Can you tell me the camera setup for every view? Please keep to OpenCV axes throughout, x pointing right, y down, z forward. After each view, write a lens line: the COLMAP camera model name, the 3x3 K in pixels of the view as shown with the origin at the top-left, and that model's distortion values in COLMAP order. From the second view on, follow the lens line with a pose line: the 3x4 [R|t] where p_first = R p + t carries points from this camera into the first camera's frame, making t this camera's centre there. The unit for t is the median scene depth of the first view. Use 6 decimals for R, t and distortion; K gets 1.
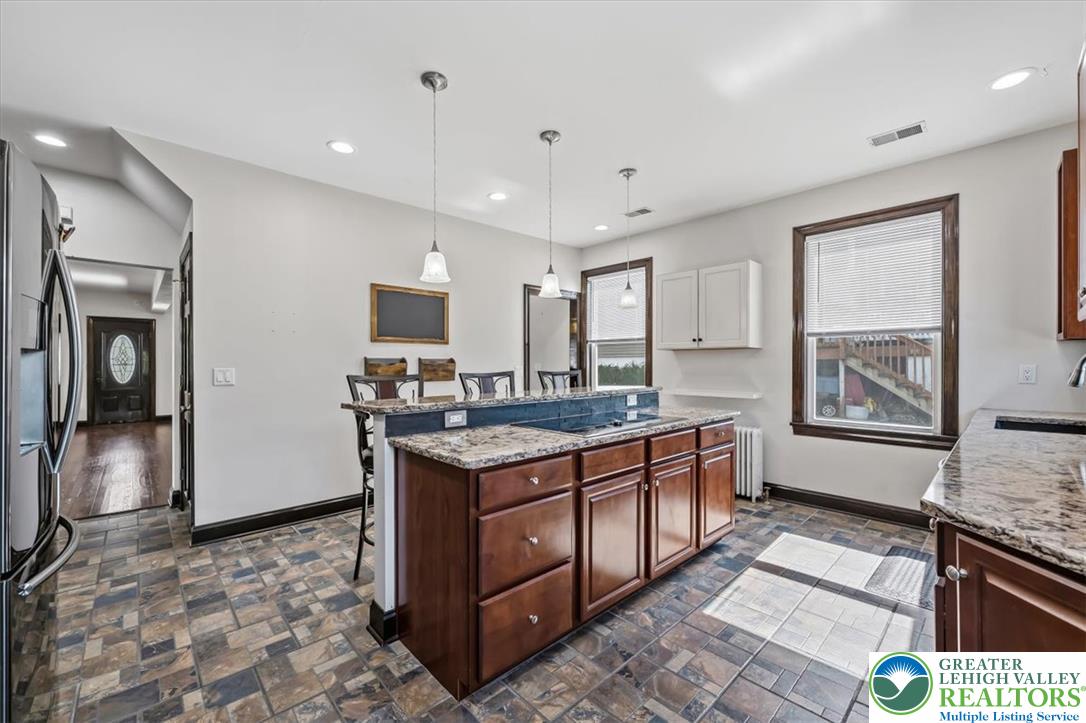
lens RADIAL K [[437.1, 0, 538.5], [0, 437.1, 363.7], [0, 0, 1]] dist [-0.001091, -0.000210]
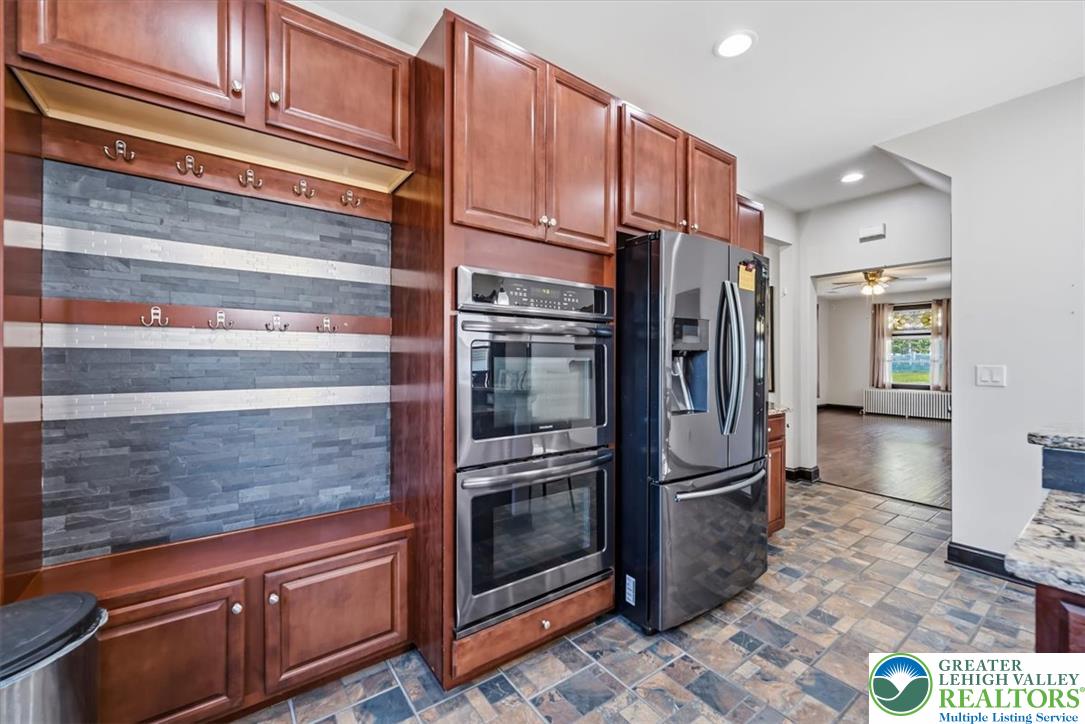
lens RADIAL K [[436.7, 0, 539.6], [0, 436.7, 359.2], [0, 0, 1]] dist [-0.001091, -0.000210]
pose [[-0.118806, 0.000809, -0.992917, 0.280080], [-0.000363, 1.000000, 0.000859, -0.001734], [0.992917, 0.000462, -0.118805, 0.374557]]
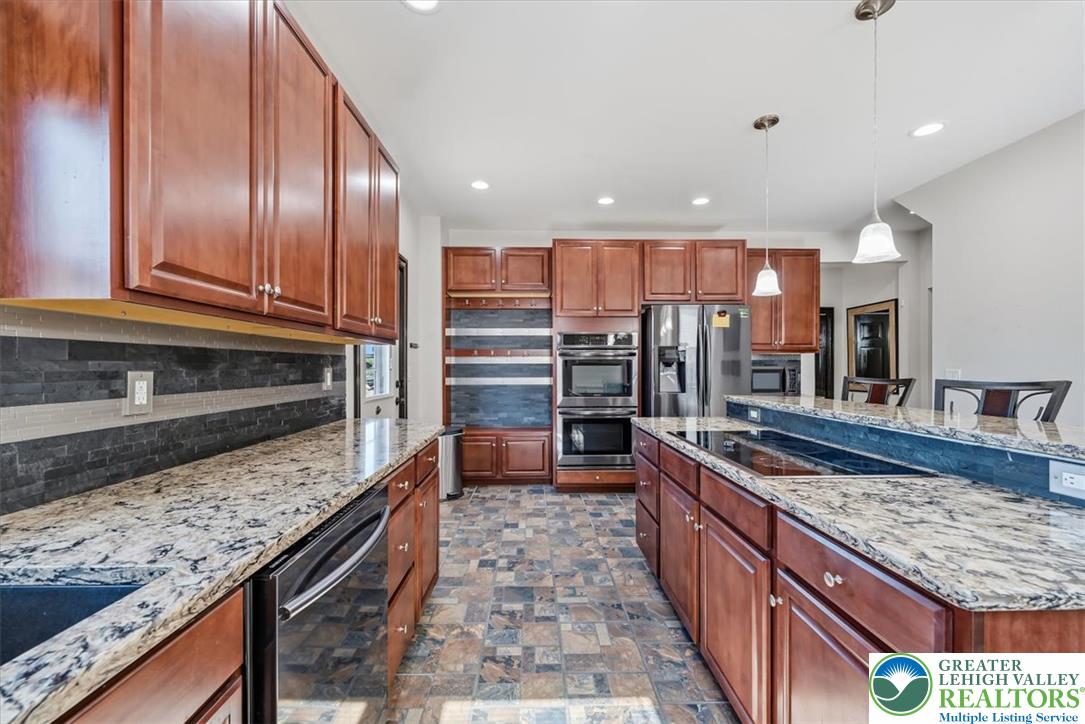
lens RADIAL K [[436.7, 0, 539.8], [0, 436.7, 364.5], [0, 0, 1]] dist [-0.001091, -0.000210]
pose [[-0.667321, -0.000529, -0.744770, 0.808116], [0.003777, 0.999984, -0.004094, -0.002477], [0.744761, -0.005545, -0.667308, 1.042920]]
